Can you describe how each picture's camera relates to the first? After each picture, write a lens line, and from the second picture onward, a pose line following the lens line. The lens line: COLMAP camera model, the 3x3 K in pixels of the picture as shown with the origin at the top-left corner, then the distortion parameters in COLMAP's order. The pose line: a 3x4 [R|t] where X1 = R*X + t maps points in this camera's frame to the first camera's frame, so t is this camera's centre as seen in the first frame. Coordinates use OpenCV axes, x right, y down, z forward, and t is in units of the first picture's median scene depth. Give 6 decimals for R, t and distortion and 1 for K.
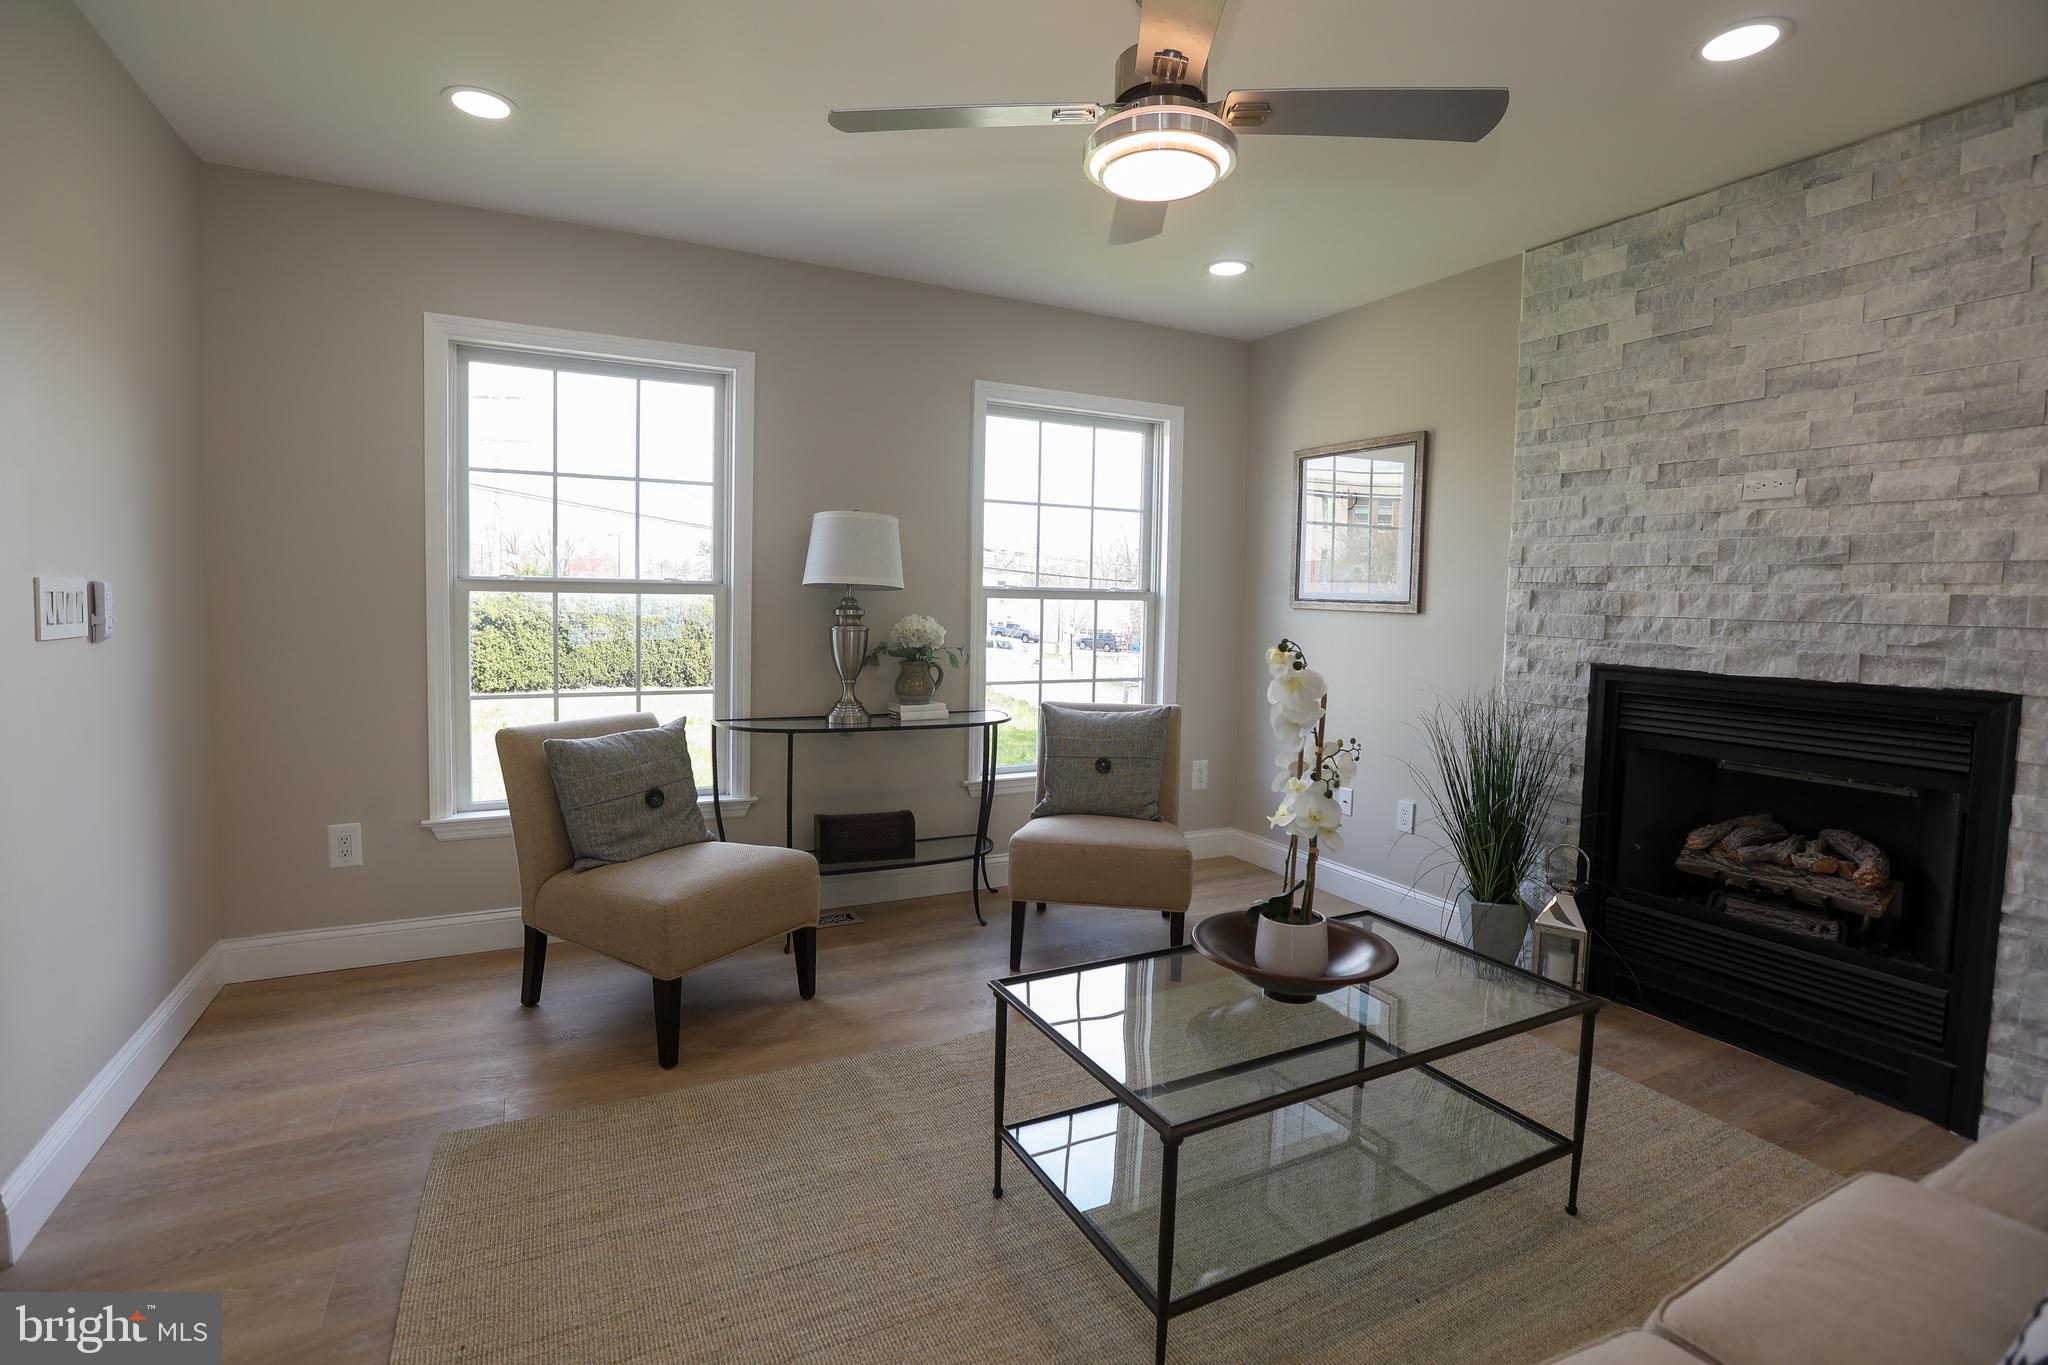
lens RADIAL K [[944.8, 0, 1020.0], [0, 944.8, 661.6], [0, 0, 1]] dist [-0.054265, 0.017026]
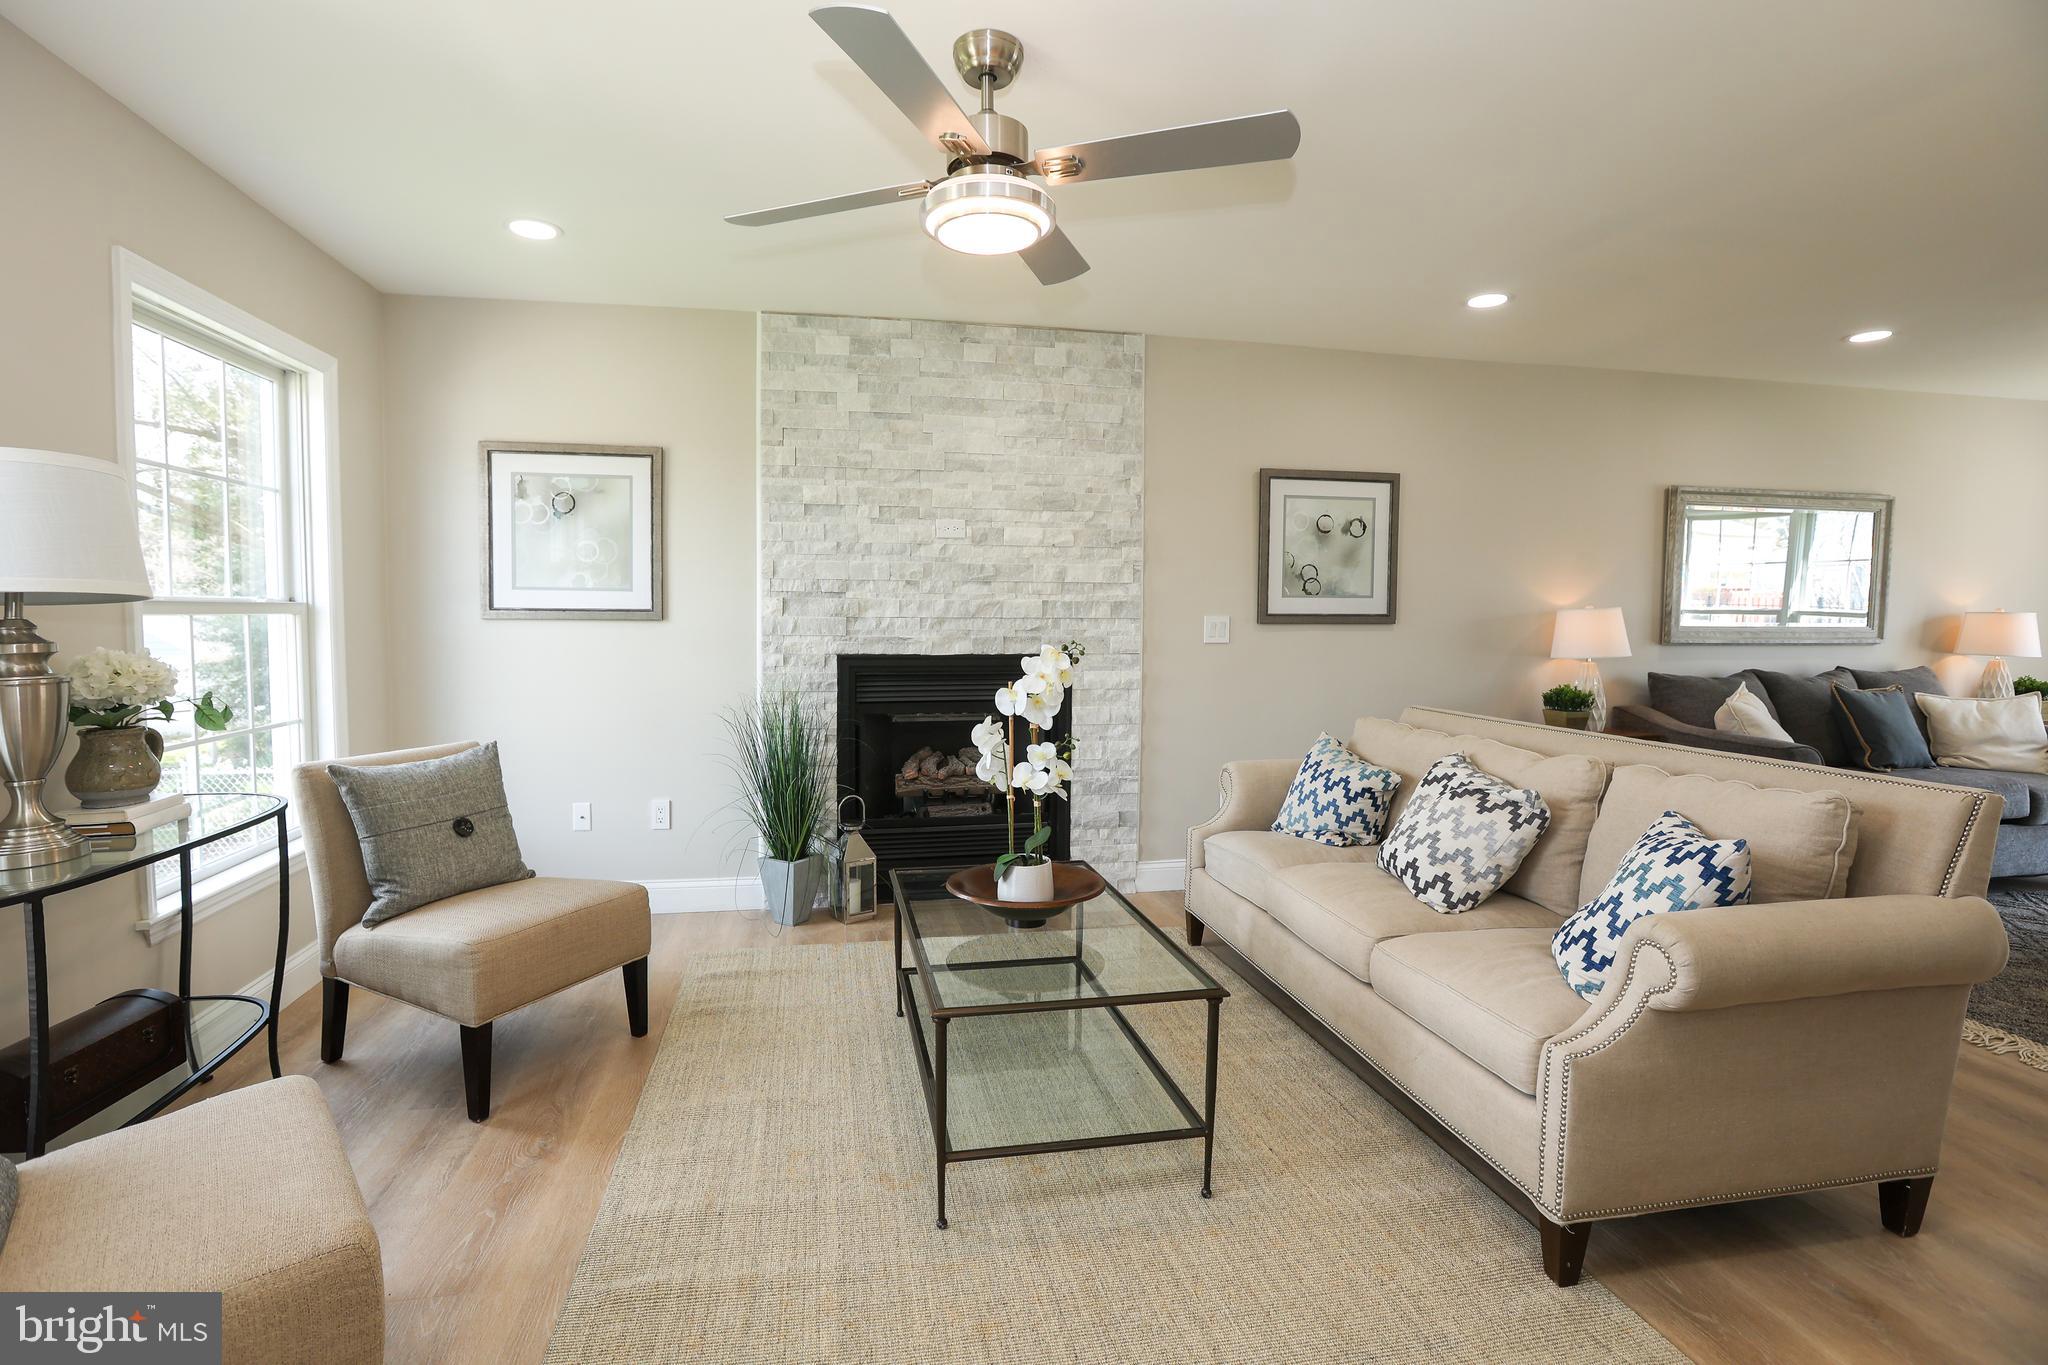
lens RADIAL K [[966.1, 0, 1016.2], [0, 966.1, 669.6], [0, 0, 1]] dist [-0.068010, 0.029768]
pose [[0.275125, -0.076887, 0.958329, -0.652307], [0.066421, 0.995935, 0.060835, -0.045662], [-0.959111, 0.046916, 0.279114, 0.421631]]
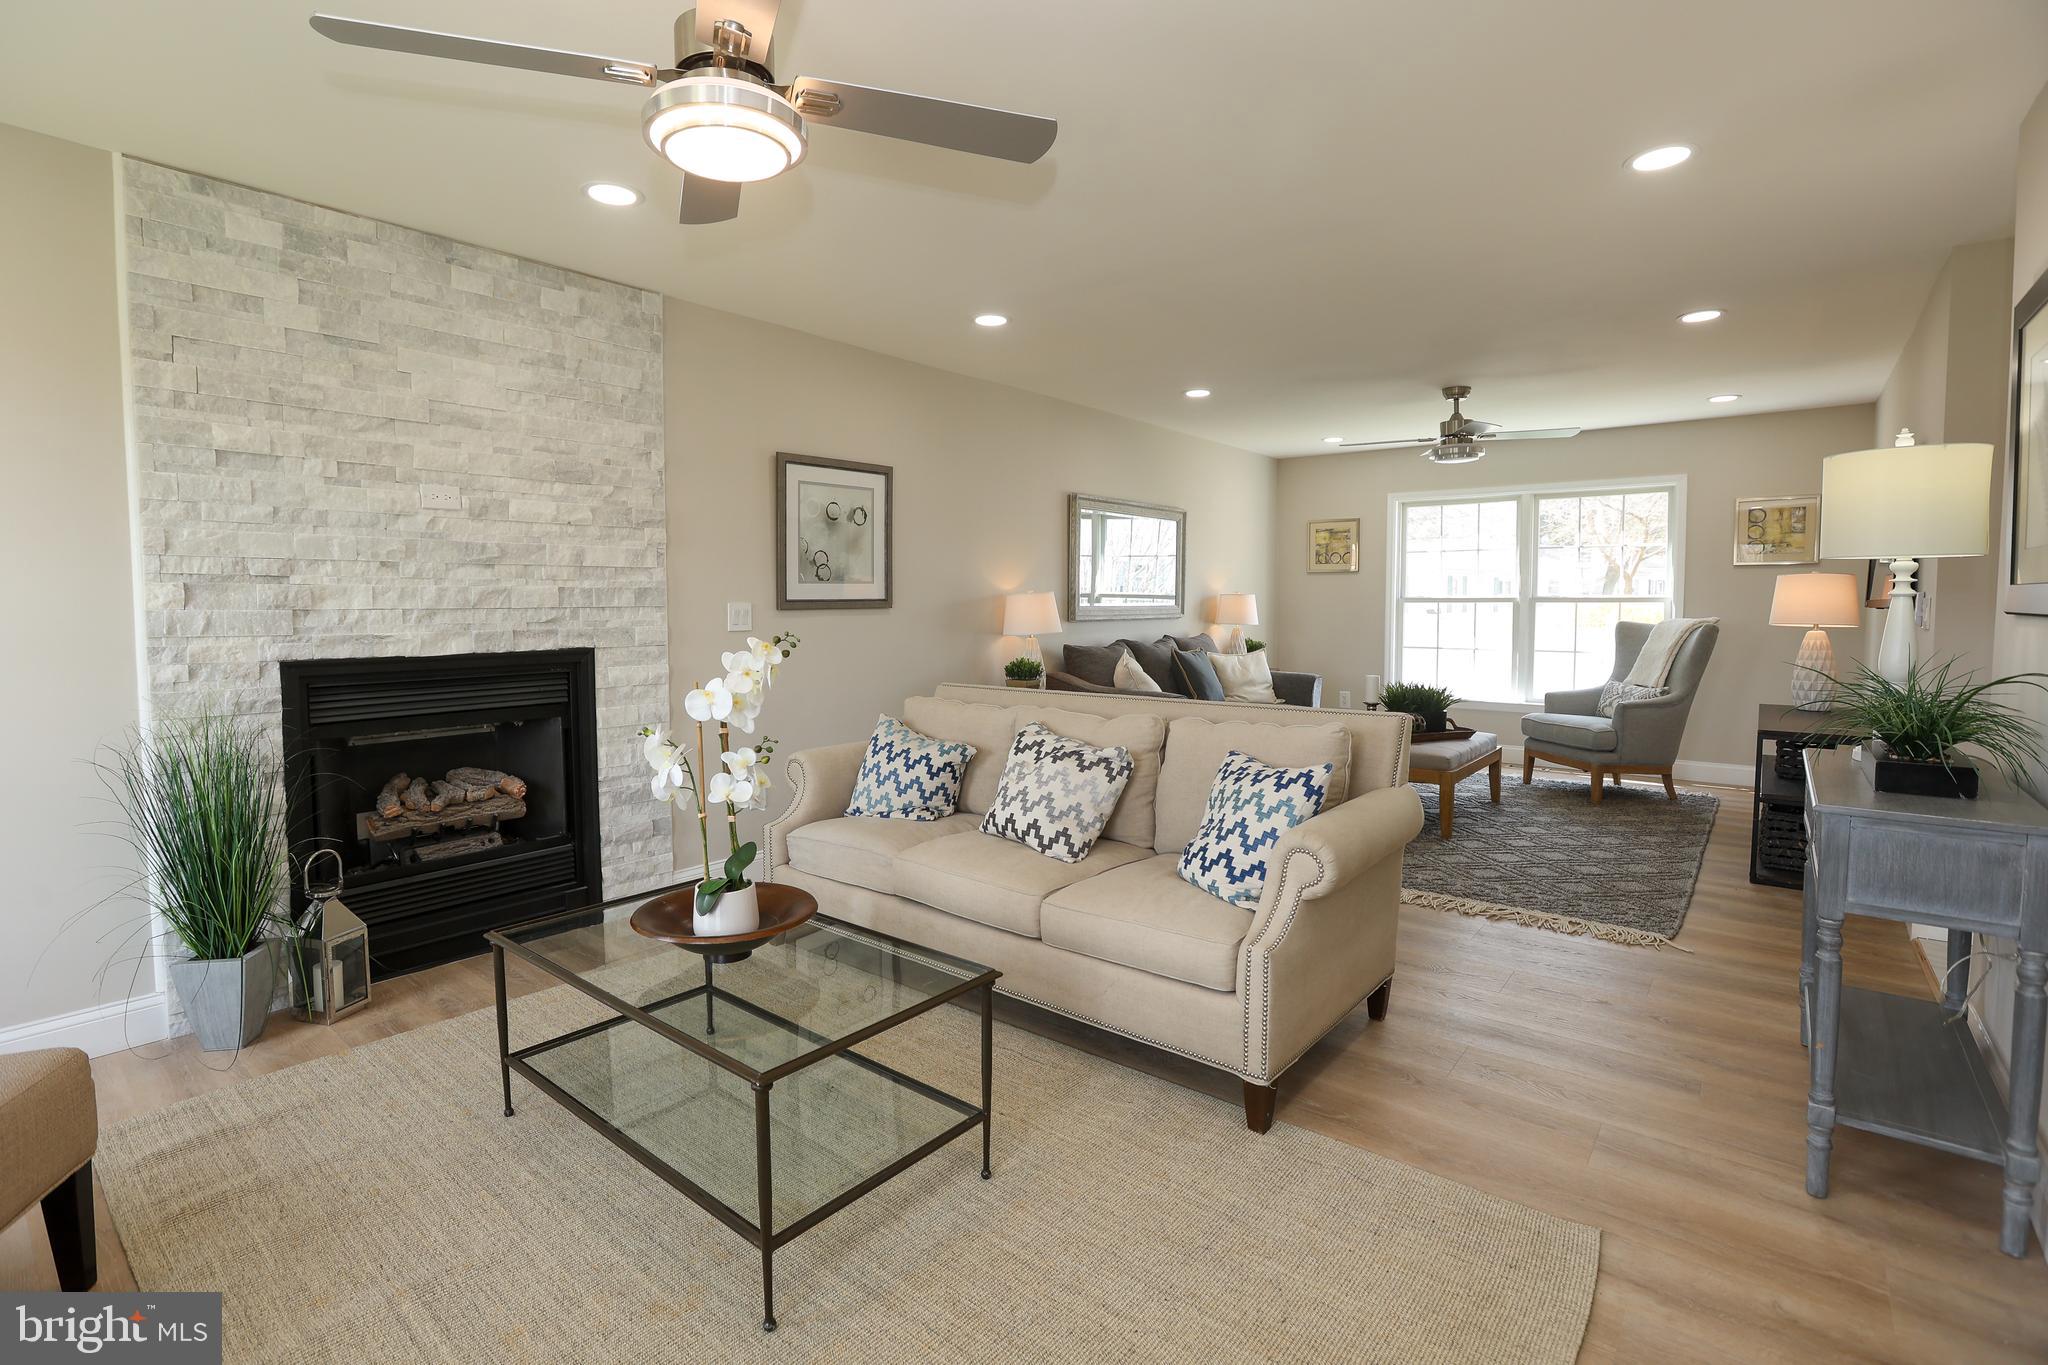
lens RADIAL K [[956.1, 0, 1012.8], [0, 956.1, 664.3], [0, 0, 1]] dist [-0.064282, 0.028172]
pose [[-0.399216, -0.083100, 0.913083, -0.585473], [0.055056, 0.991914, 0.114346, -0.067161], [-0.915202, 0.095919, -0.391413, 0.747112]]
